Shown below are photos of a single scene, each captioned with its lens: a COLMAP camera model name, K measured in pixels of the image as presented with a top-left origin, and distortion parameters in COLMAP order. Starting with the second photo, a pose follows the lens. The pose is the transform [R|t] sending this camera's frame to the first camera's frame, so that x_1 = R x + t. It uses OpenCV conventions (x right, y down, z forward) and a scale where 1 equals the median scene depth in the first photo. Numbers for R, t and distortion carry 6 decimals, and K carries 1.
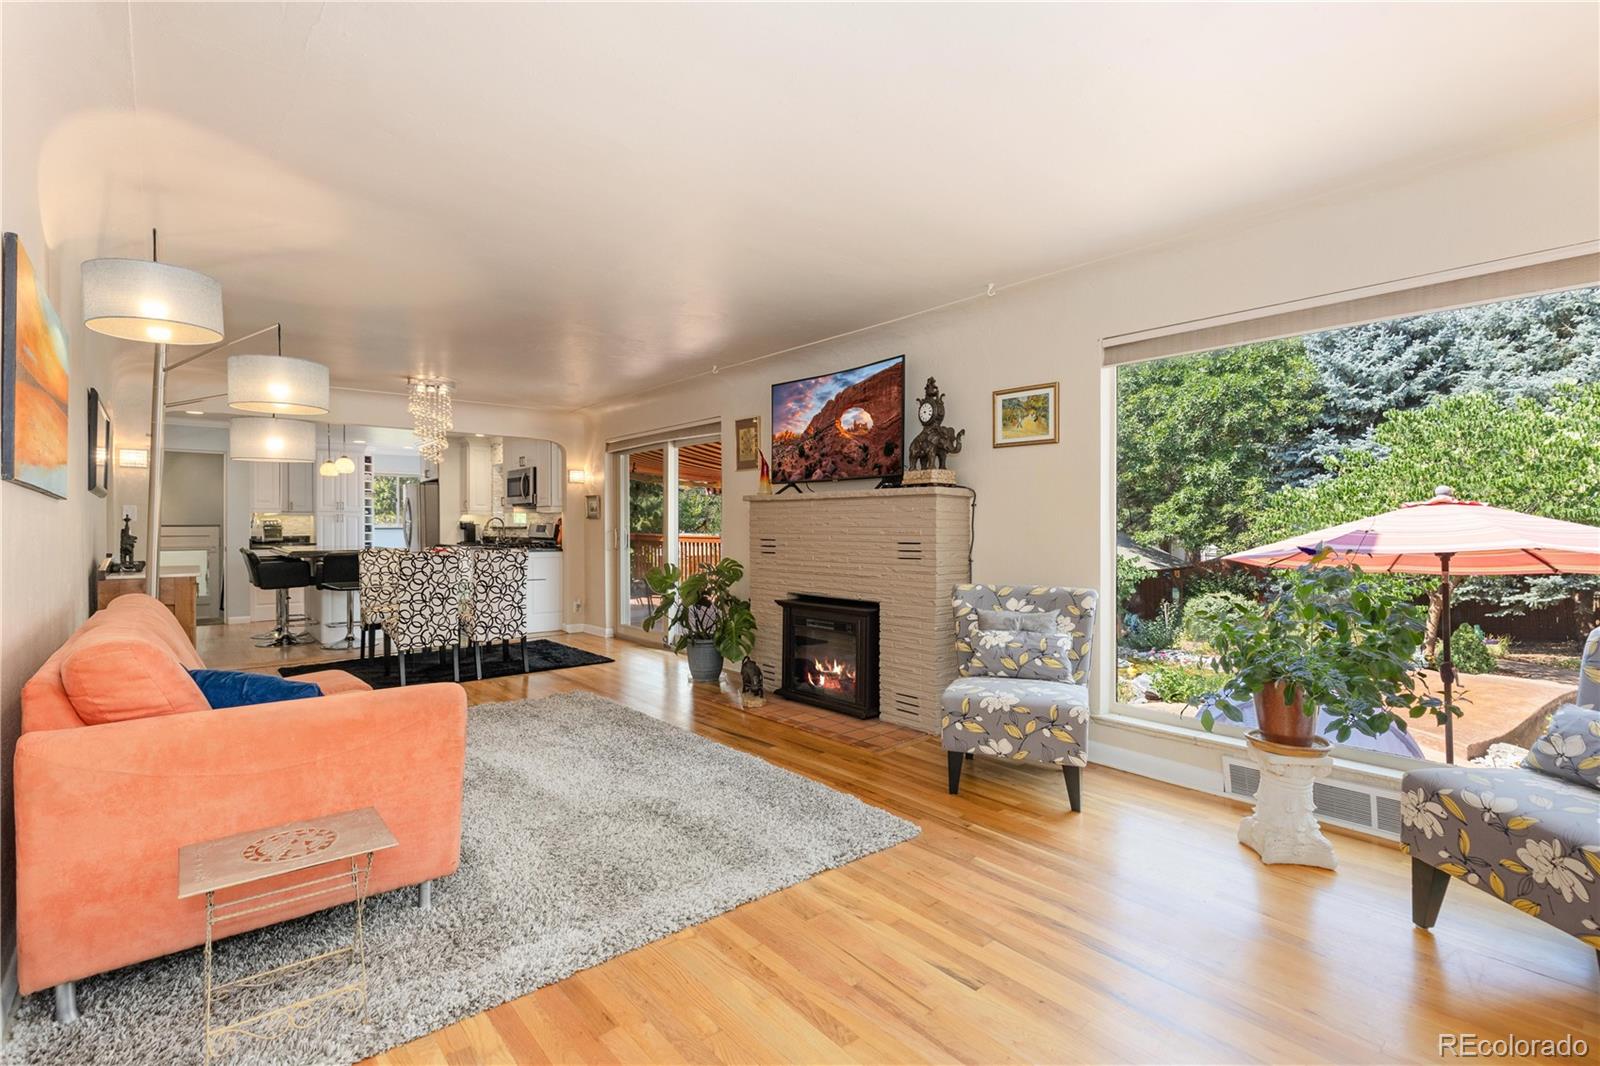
lens RADIAL K [[731.2, 0, 784.1], [0, 731.2, 533.3], [0, 0, 1]] dist [0.007838, -0.001933]
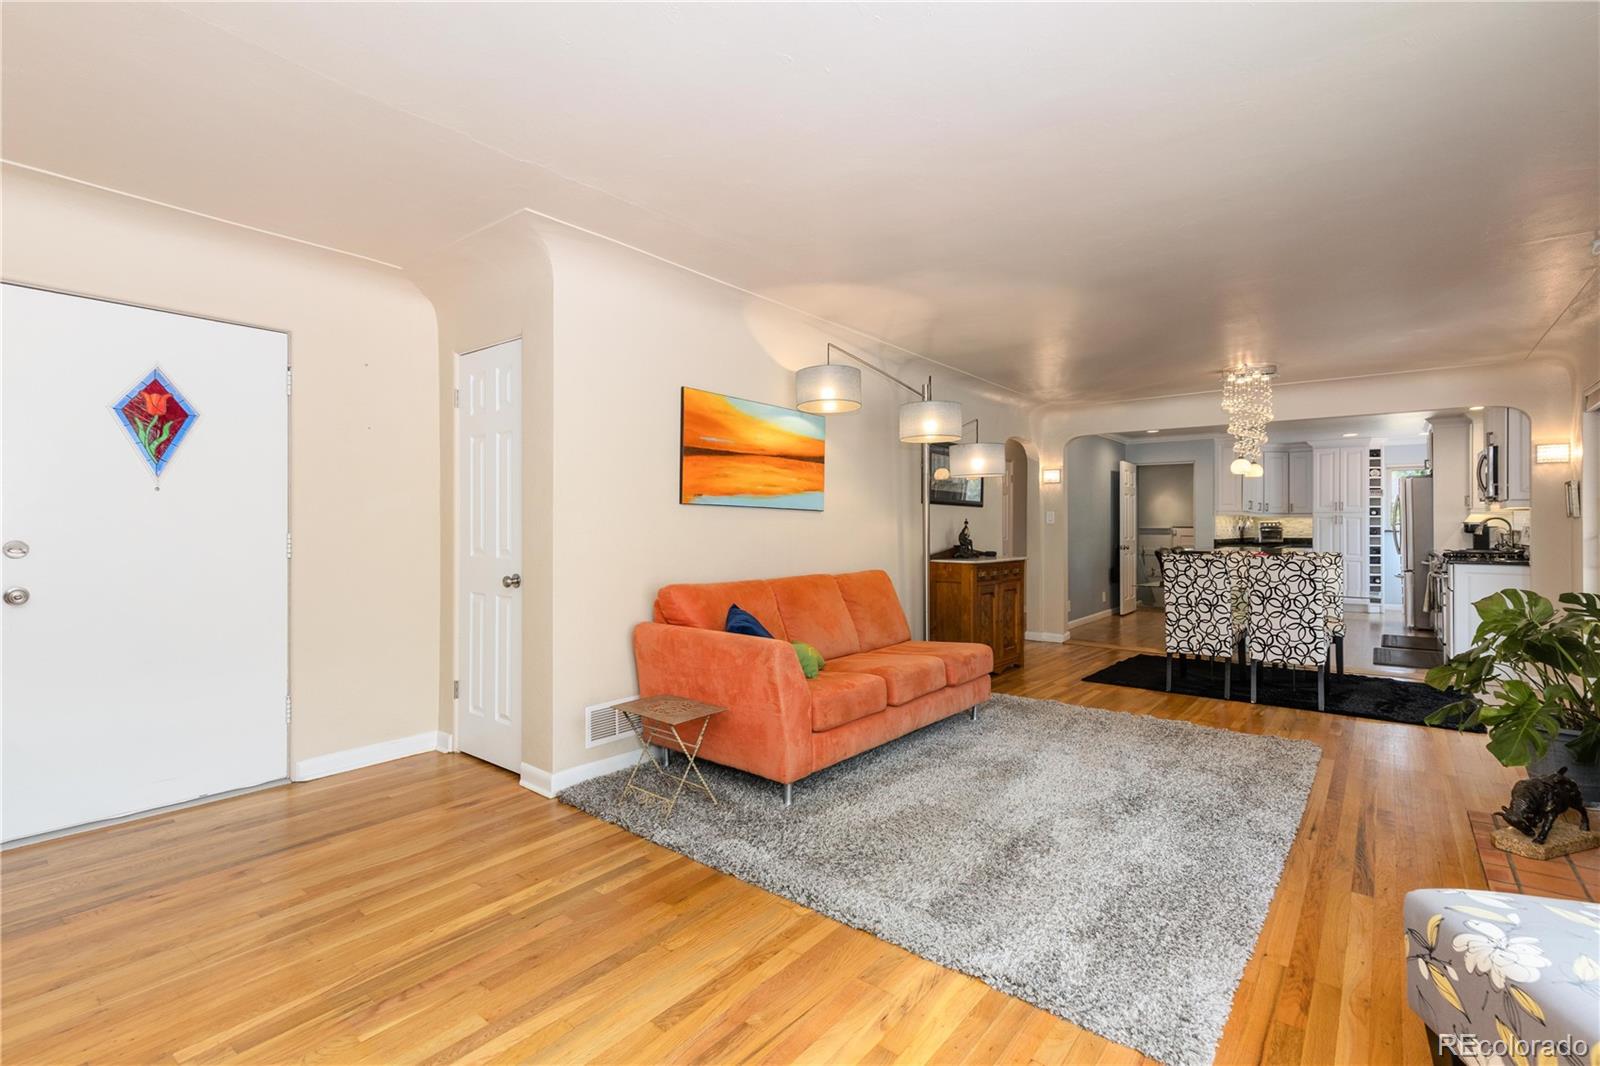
lens RADIAL K [[731.2, 0, 798.0], [0, 731.2, 523.7], [0, 0, 1]] dist [0.007838, -0.001933]
pose [[0.195607, -0.003038, -0.980678, 0.330243], [-0.013076, 0.999898, -0.005706, -0.002641], [0.980595, 0.013940, 0.195547, 0.283734]]
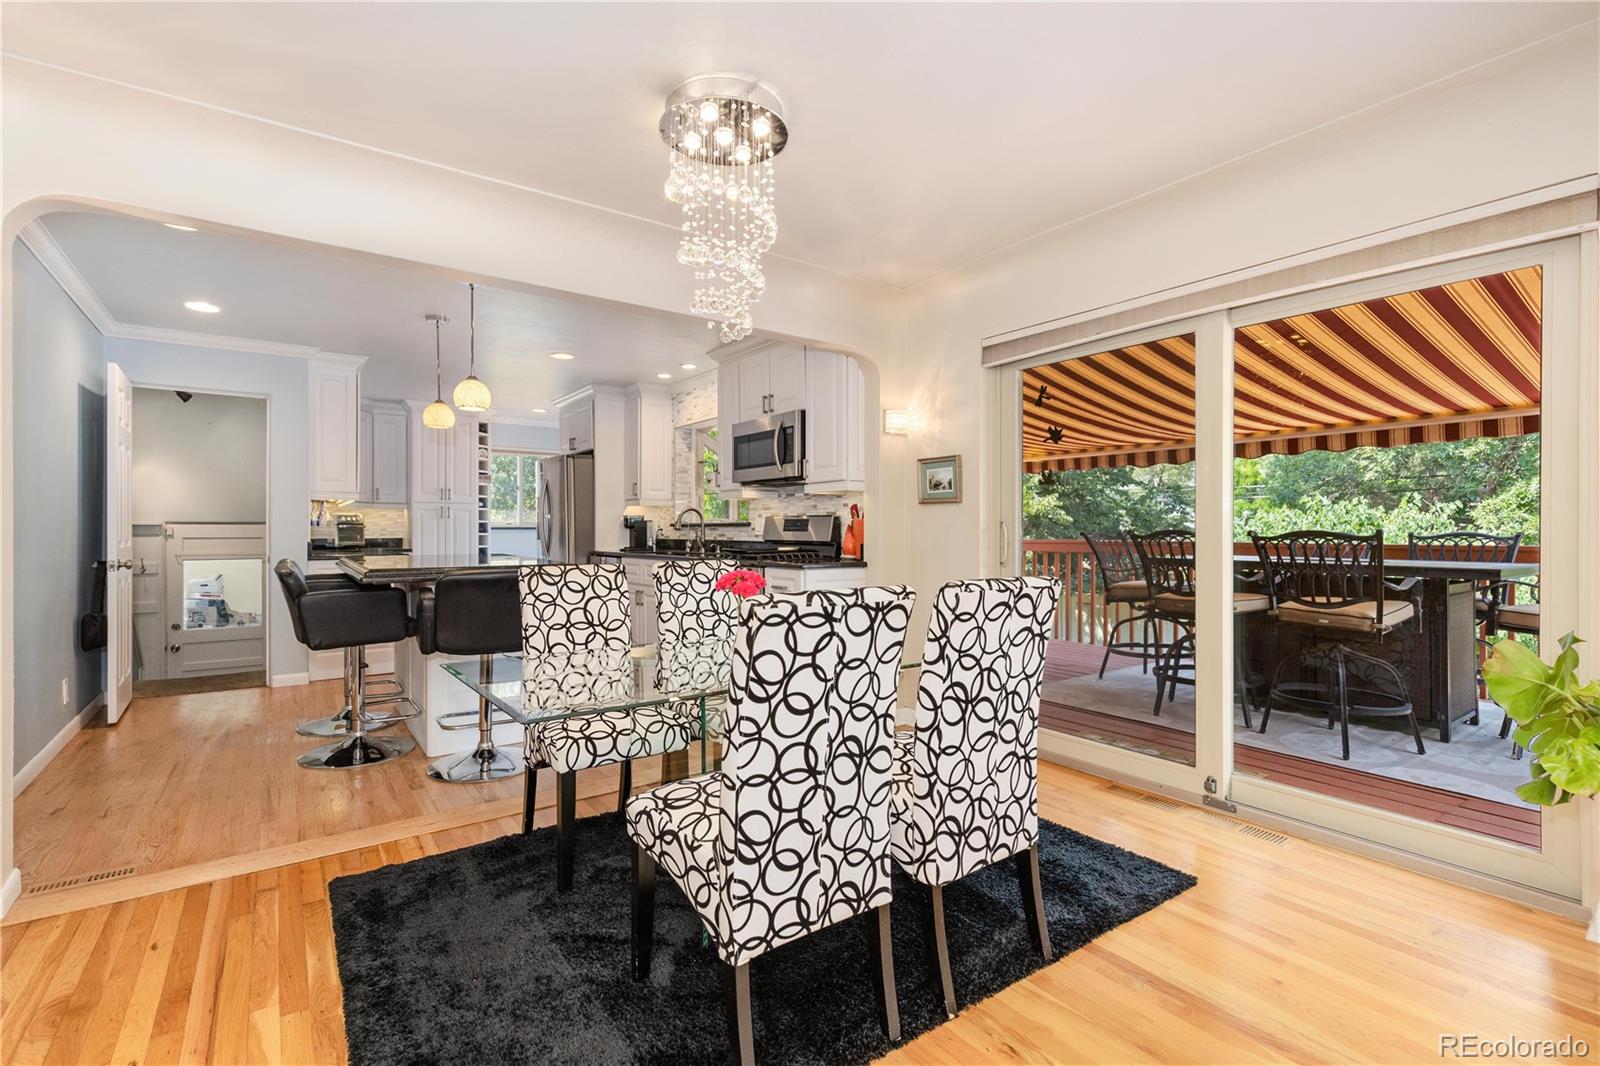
lens RADIAL K [[731.2, 0, 787.6], [0, 731.2, 526.8], [0, 0, 1]] dist [0.007838, -0.001933]
pose [[0.996279, 0.000288, -0.086187, -0.444576], [-0.001606, 0.999883, -0.015229, 0.005150], [0.086173, 0.015311, 0.996163, 0.676932]]
